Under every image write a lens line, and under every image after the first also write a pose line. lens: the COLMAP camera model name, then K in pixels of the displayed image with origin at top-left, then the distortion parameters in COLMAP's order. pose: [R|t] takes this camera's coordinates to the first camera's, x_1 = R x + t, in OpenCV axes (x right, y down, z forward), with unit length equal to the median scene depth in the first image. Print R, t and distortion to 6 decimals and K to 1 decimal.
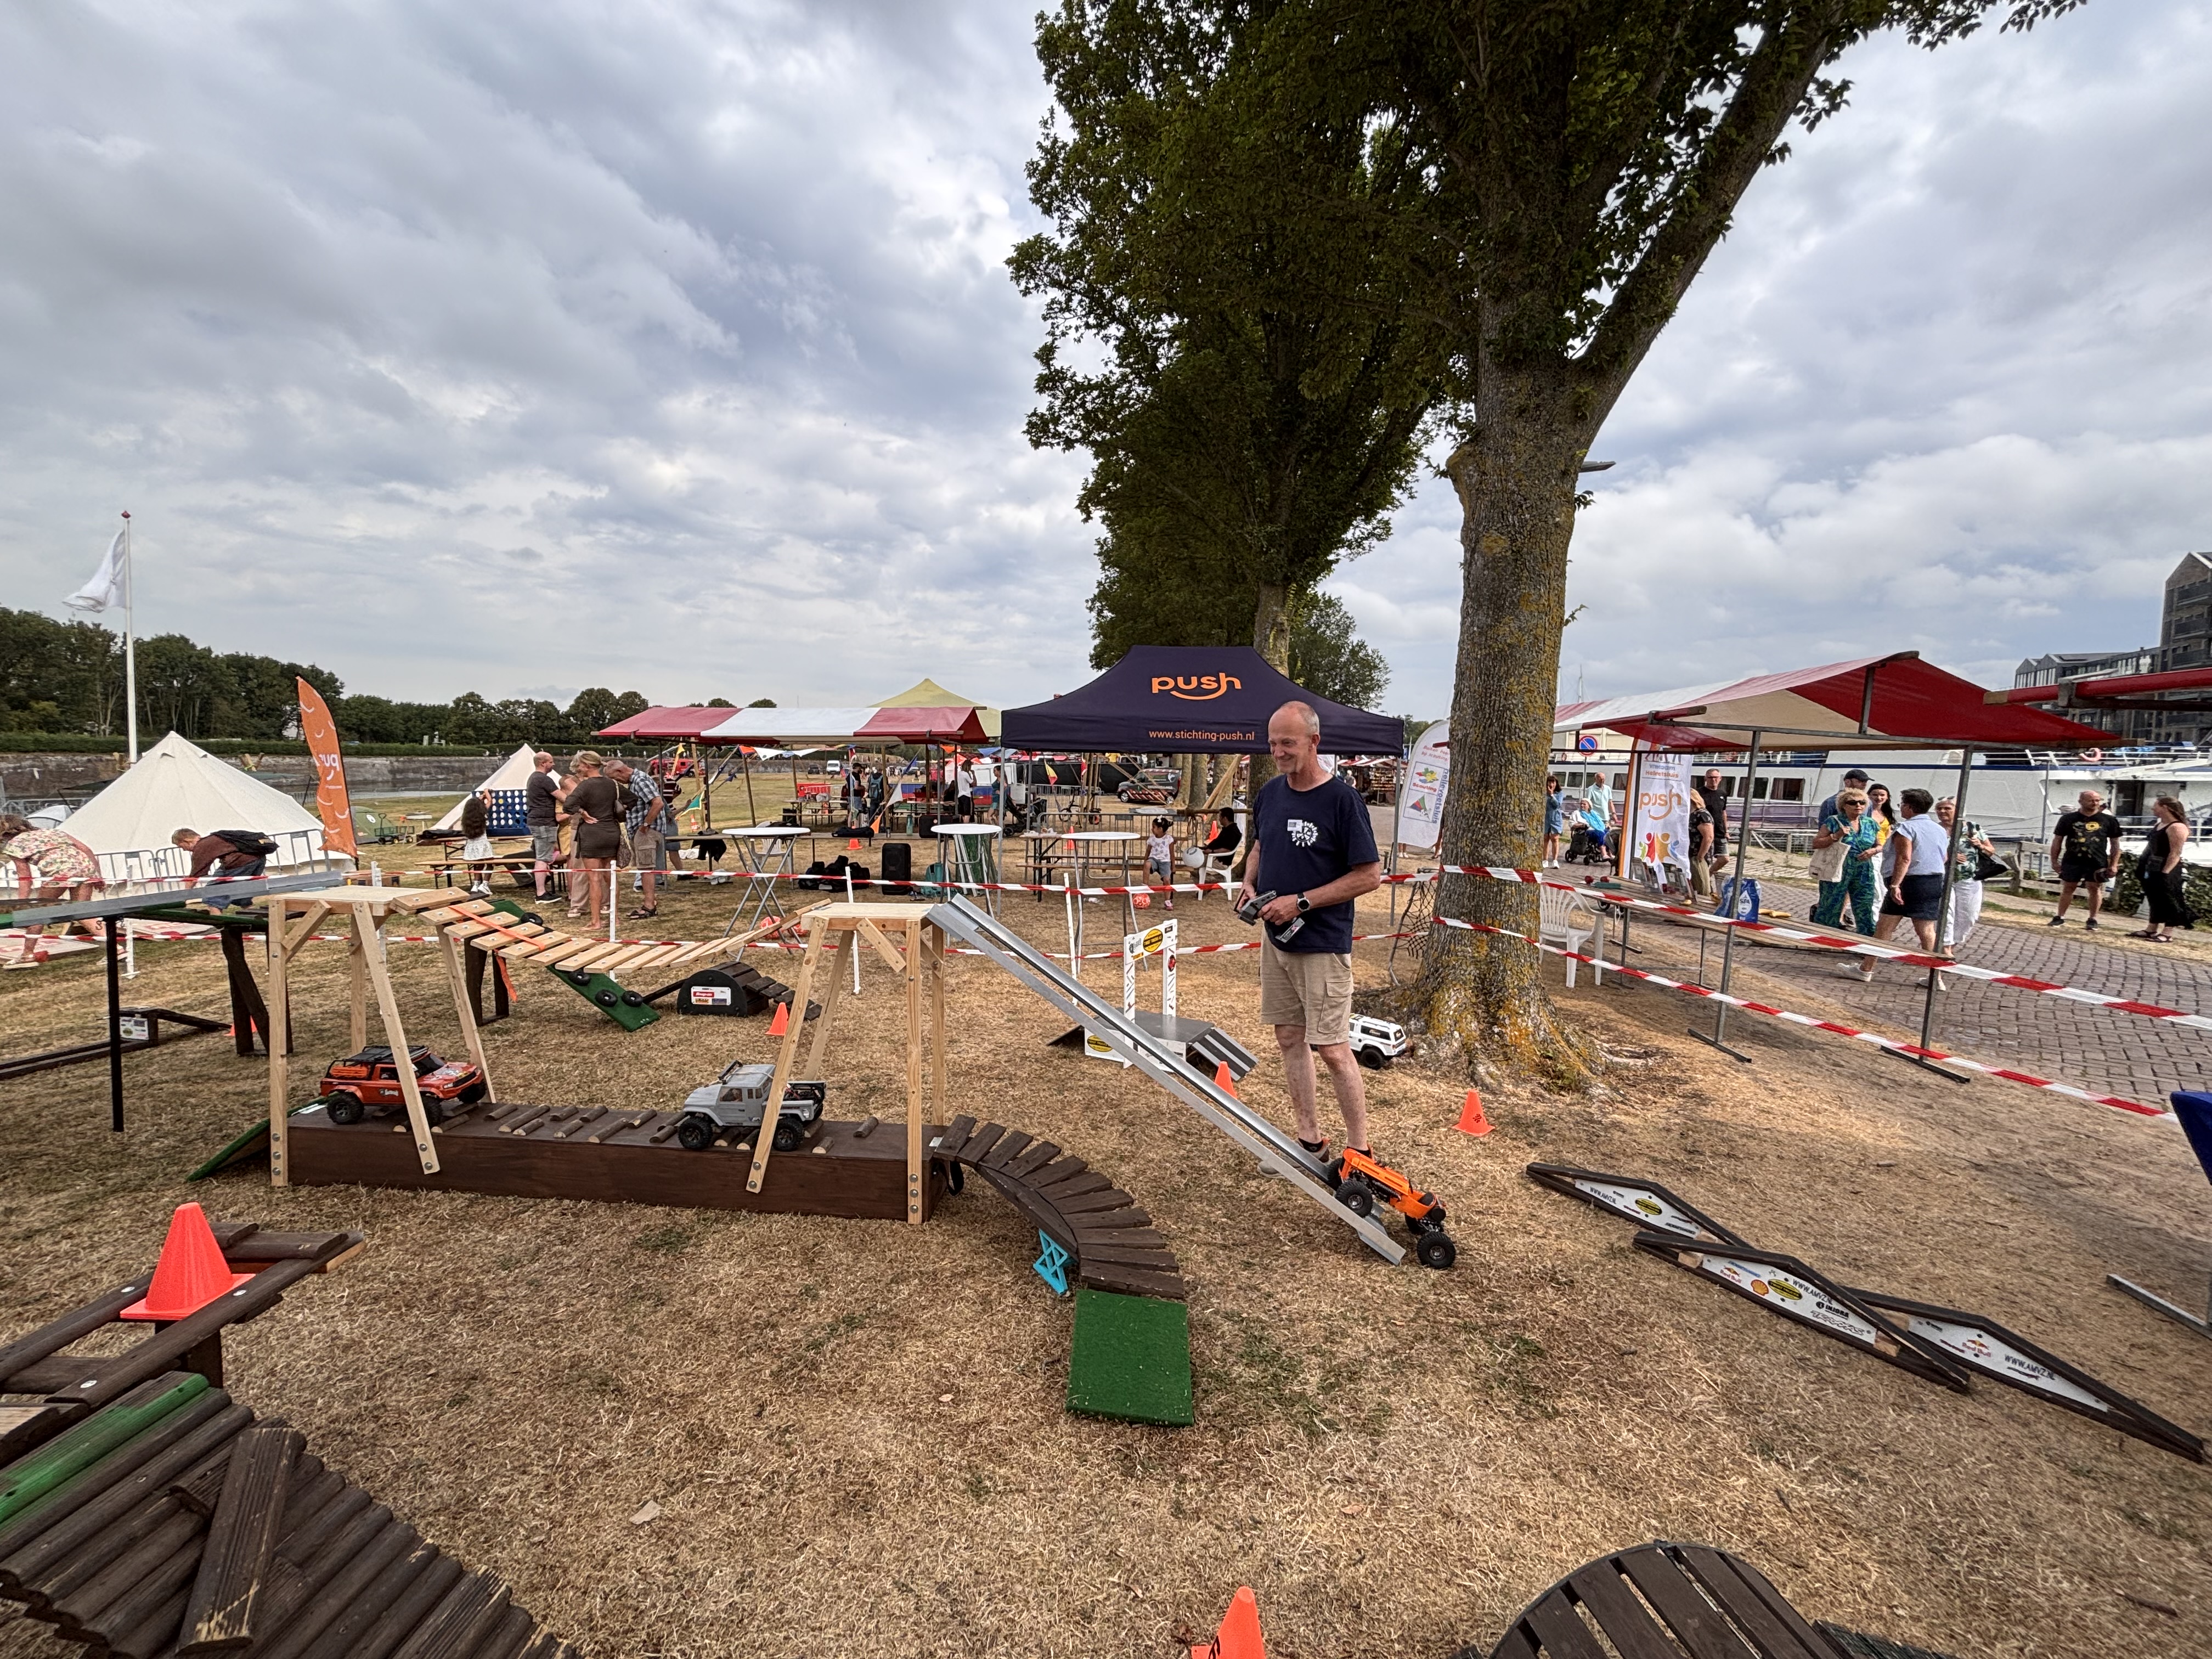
lens RADIAL K [[891.5, 0, 1101.7], [0, 891.5, 823.4], [0, 0, 1]] dist [-0.000338, -0.000777]
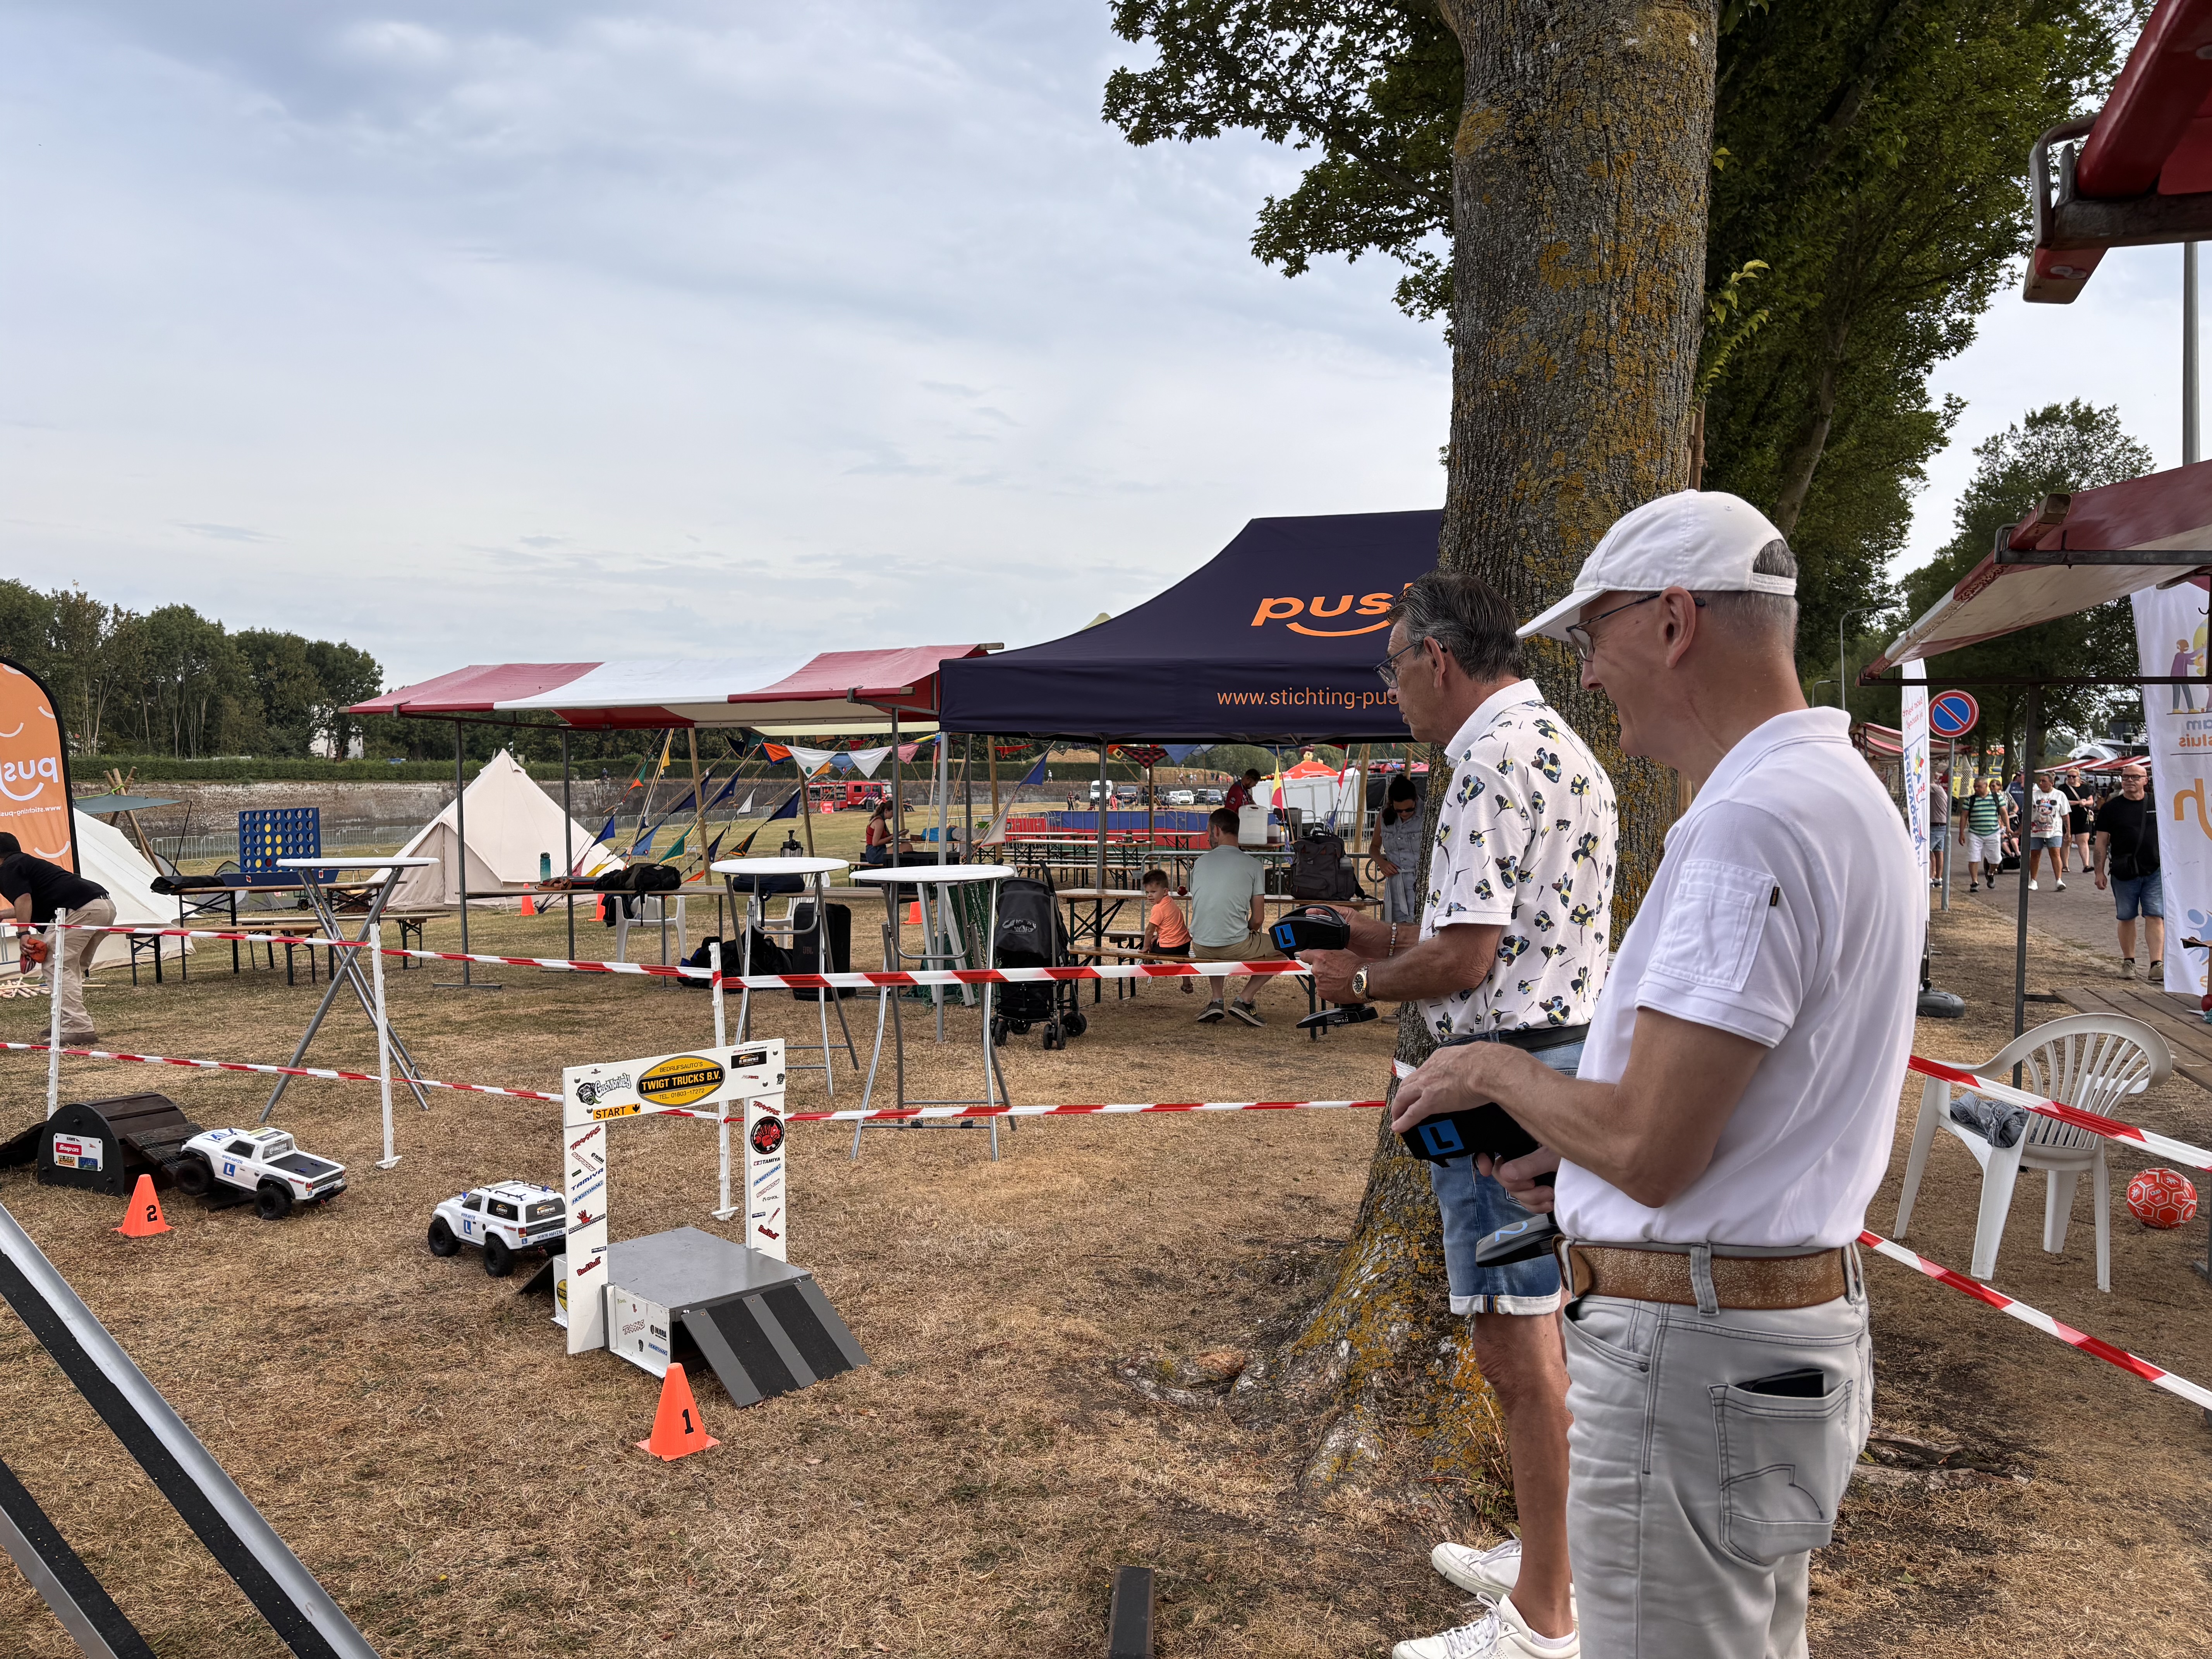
lens RADIAL K [[1651.6, 0, 1097.2], [0, 1651.6, 838.3], [0, 0, 1]] dist [0.058492, -0.062929]
pose [[0.951443, 0.000310, -0.307826, 0.199622], [-0.011254, 0.999366, -0.033778, 0.013272], [0.307621, 0.035602, 0.950843, 0.094638]]
